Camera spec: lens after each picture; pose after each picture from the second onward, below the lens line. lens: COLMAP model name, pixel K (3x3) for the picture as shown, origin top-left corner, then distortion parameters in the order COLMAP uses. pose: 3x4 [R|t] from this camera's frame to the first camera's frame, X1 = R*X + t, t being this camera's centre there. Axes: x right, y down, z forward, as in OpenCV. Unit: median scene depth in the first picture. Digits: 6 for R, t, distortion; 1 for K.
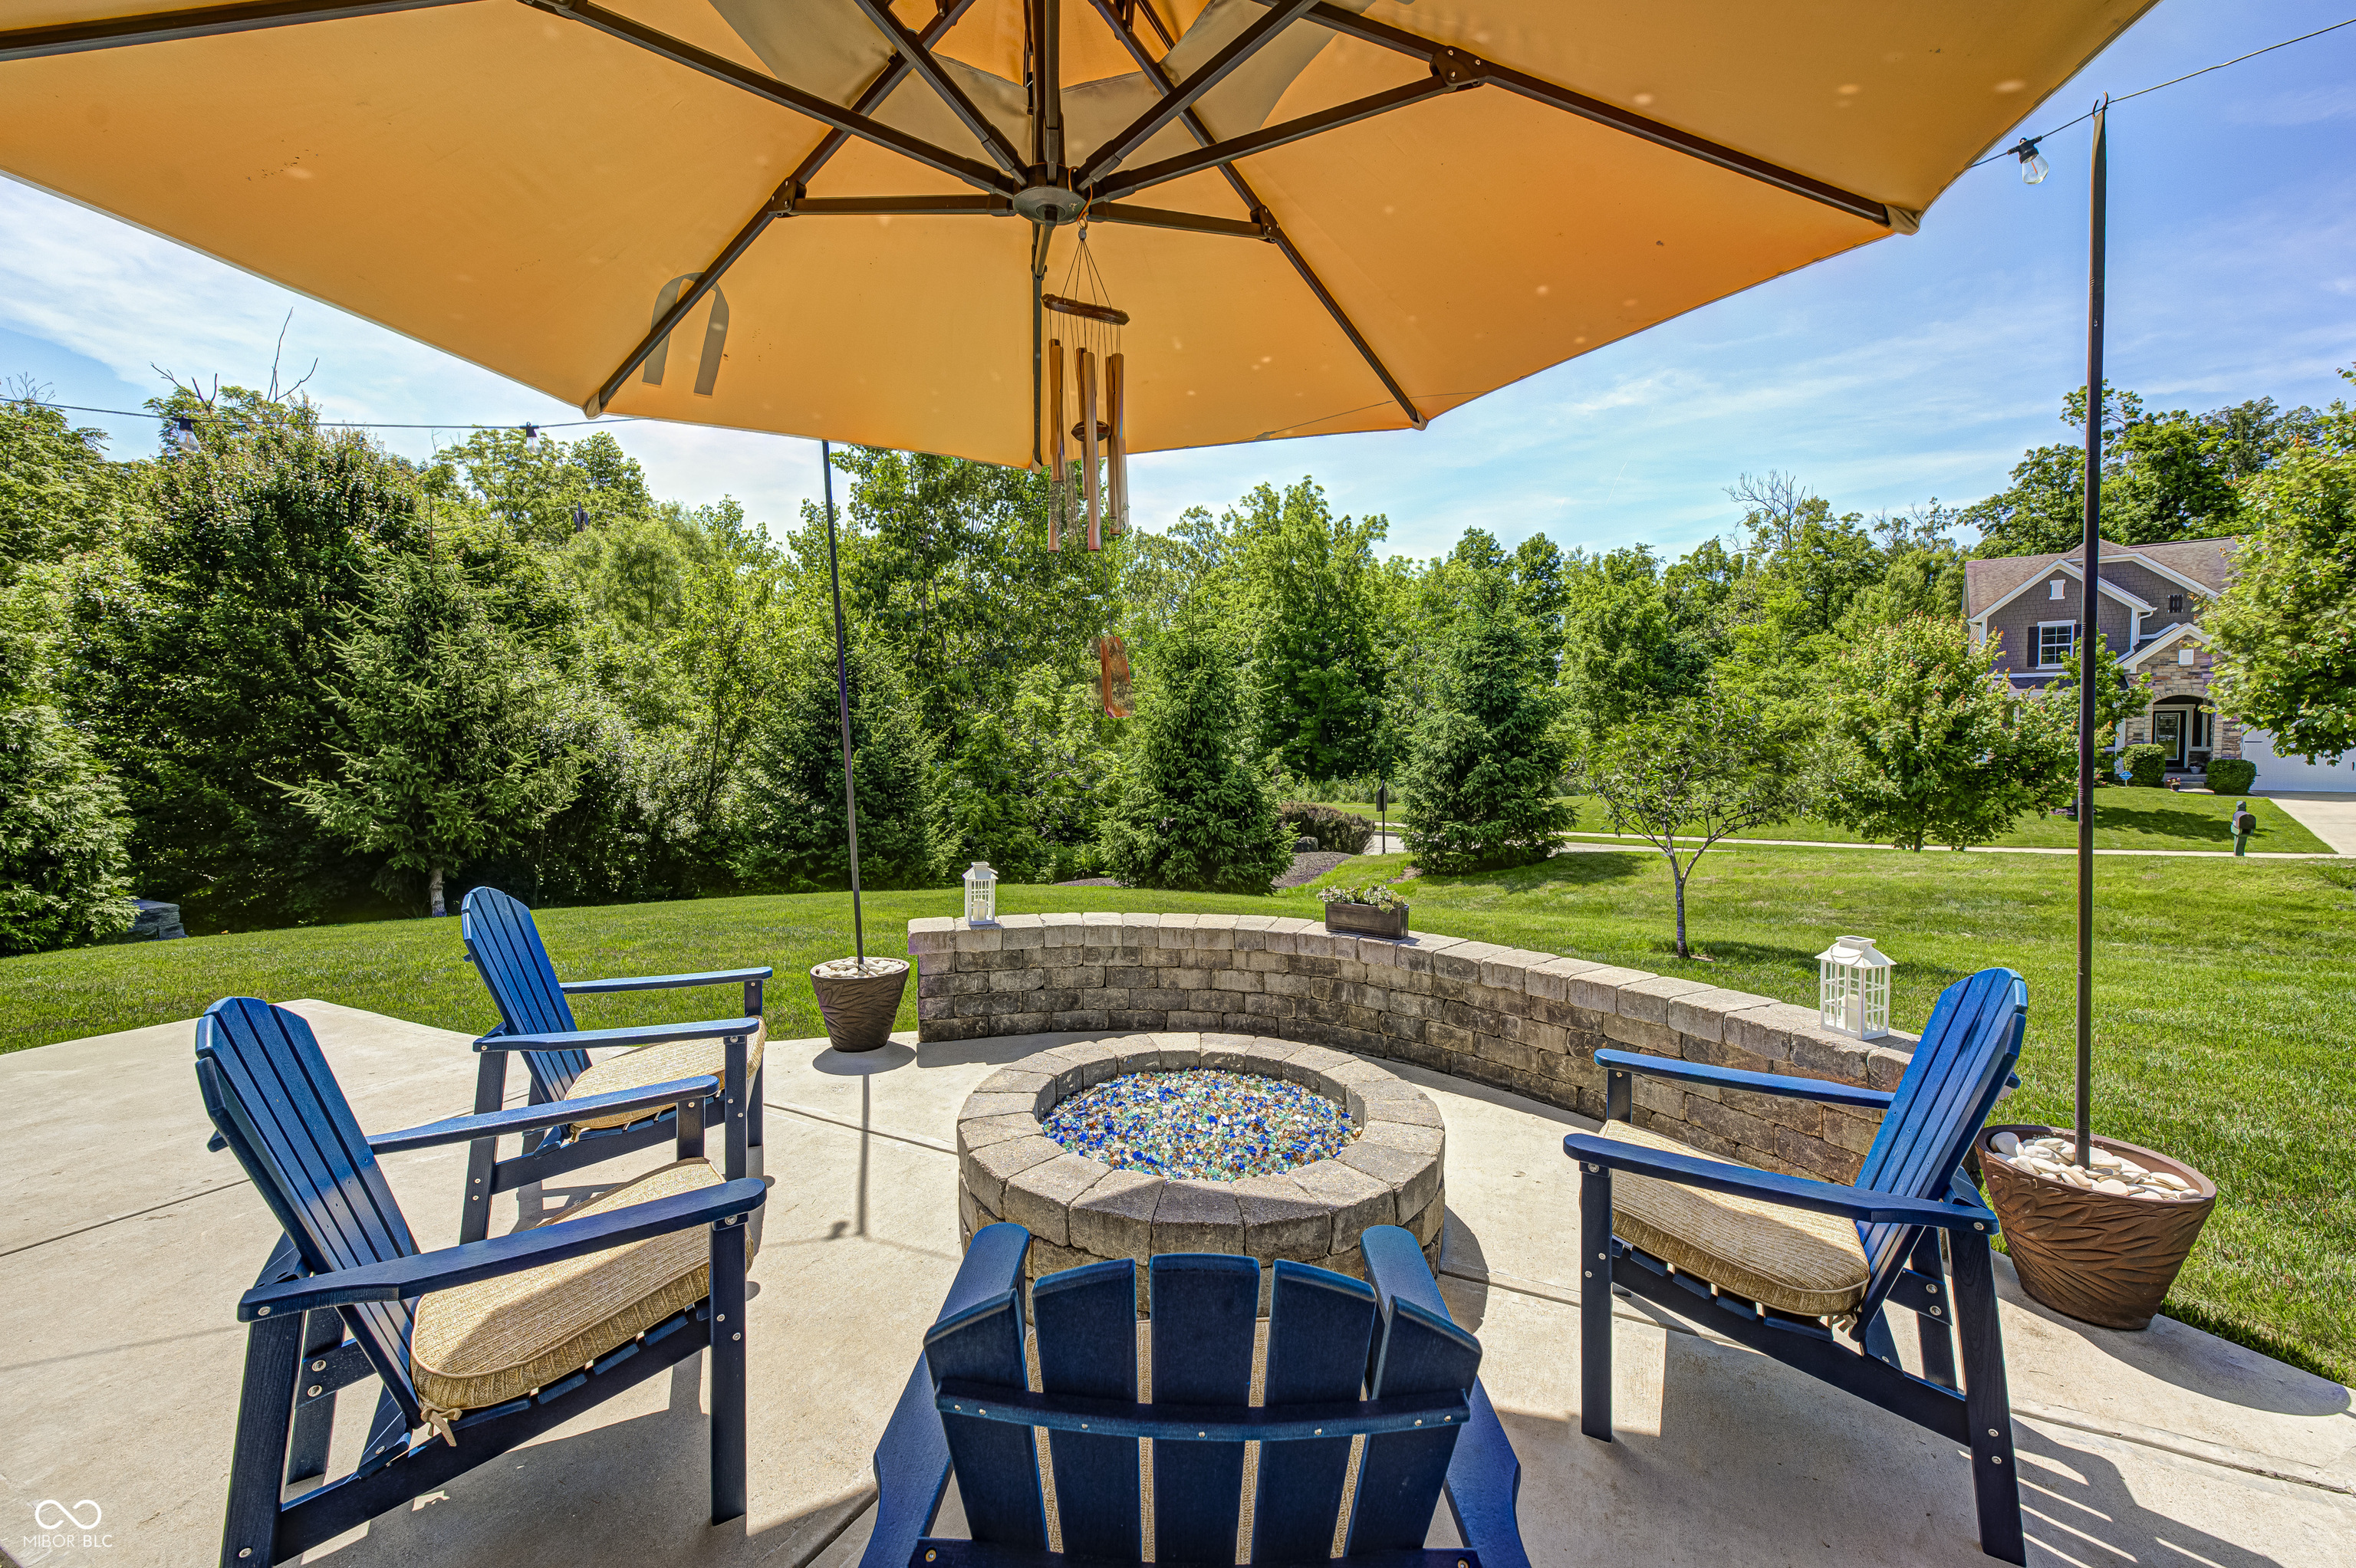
lens RADIAL K [[911.4, 0, 1178.0], [0, 911.4, 784.0], [0, 0, 1]] dist [-0.001494, -0.000063]
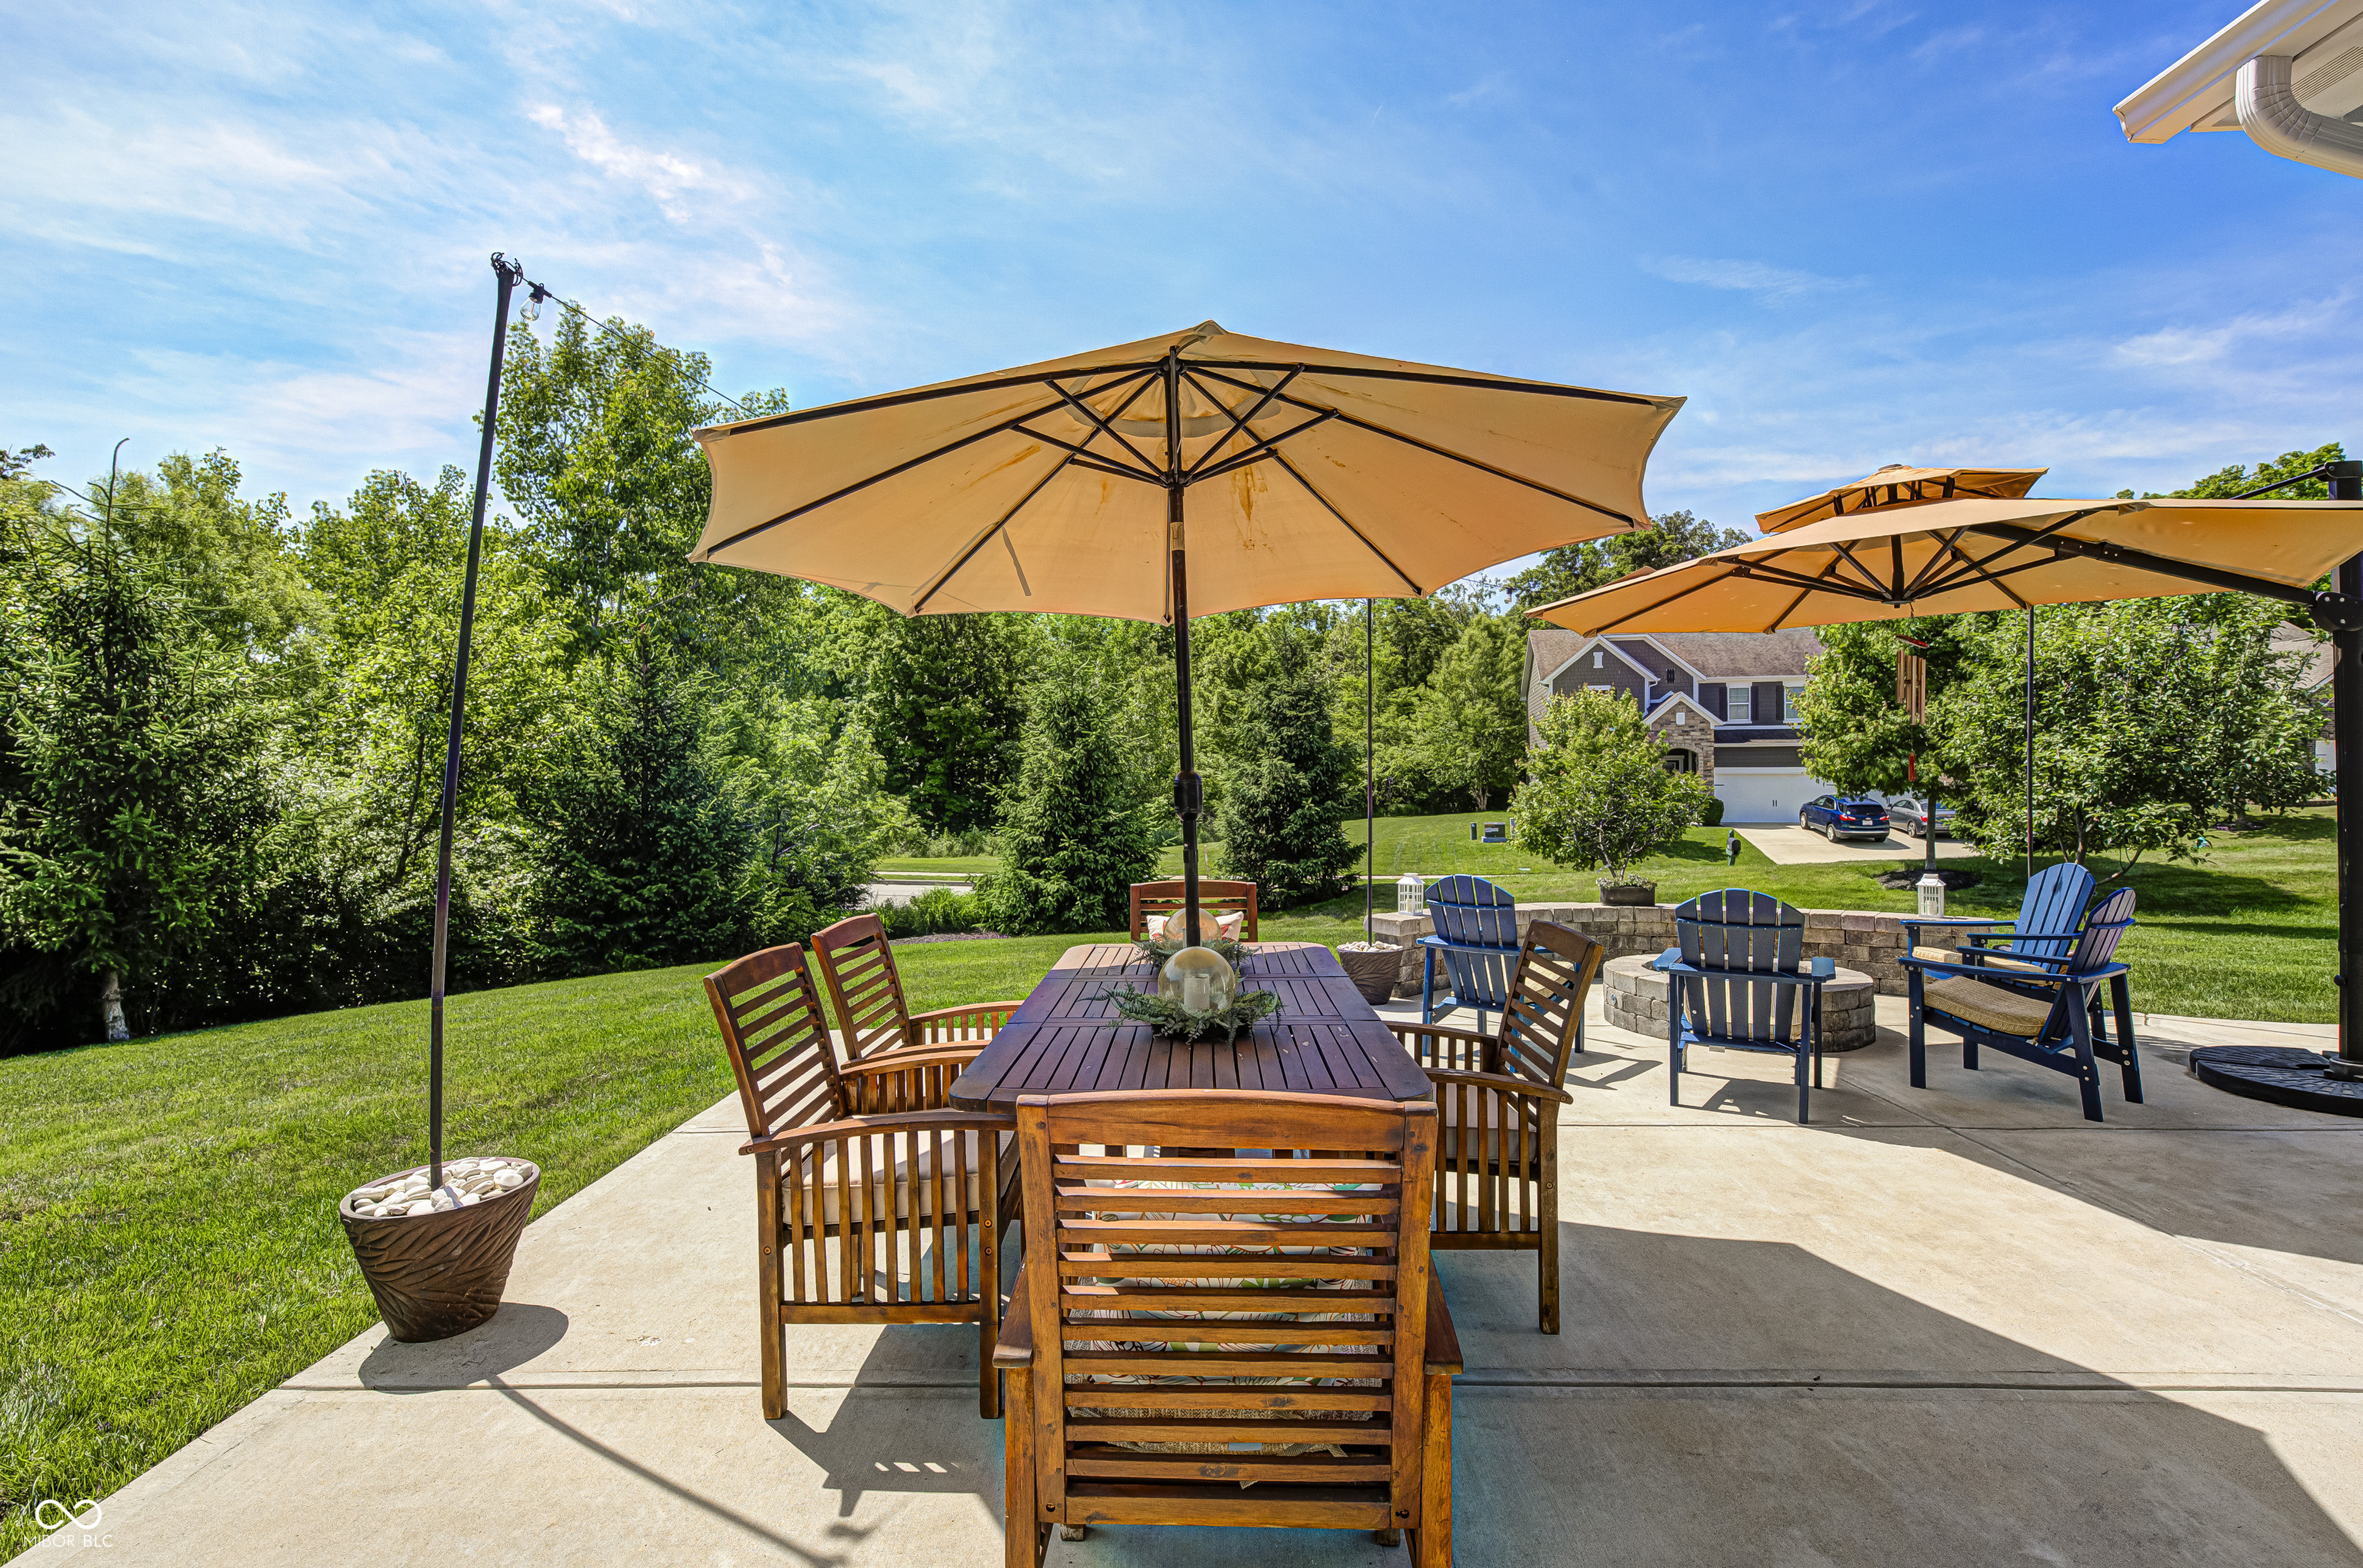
lens RADIAL K [[1064.7, 0, 1176.3], [0, 1064.7, 797.6], [0, 0, 1]] dist [0.002971, 0.000641]
pose [[0.906399, -0.008988, 0.422328, -0.144650], [0.024788, 0.999182, -0.031936, 0.001331], [-0.421696, 0.039416, 0.905880, -0.043047]]
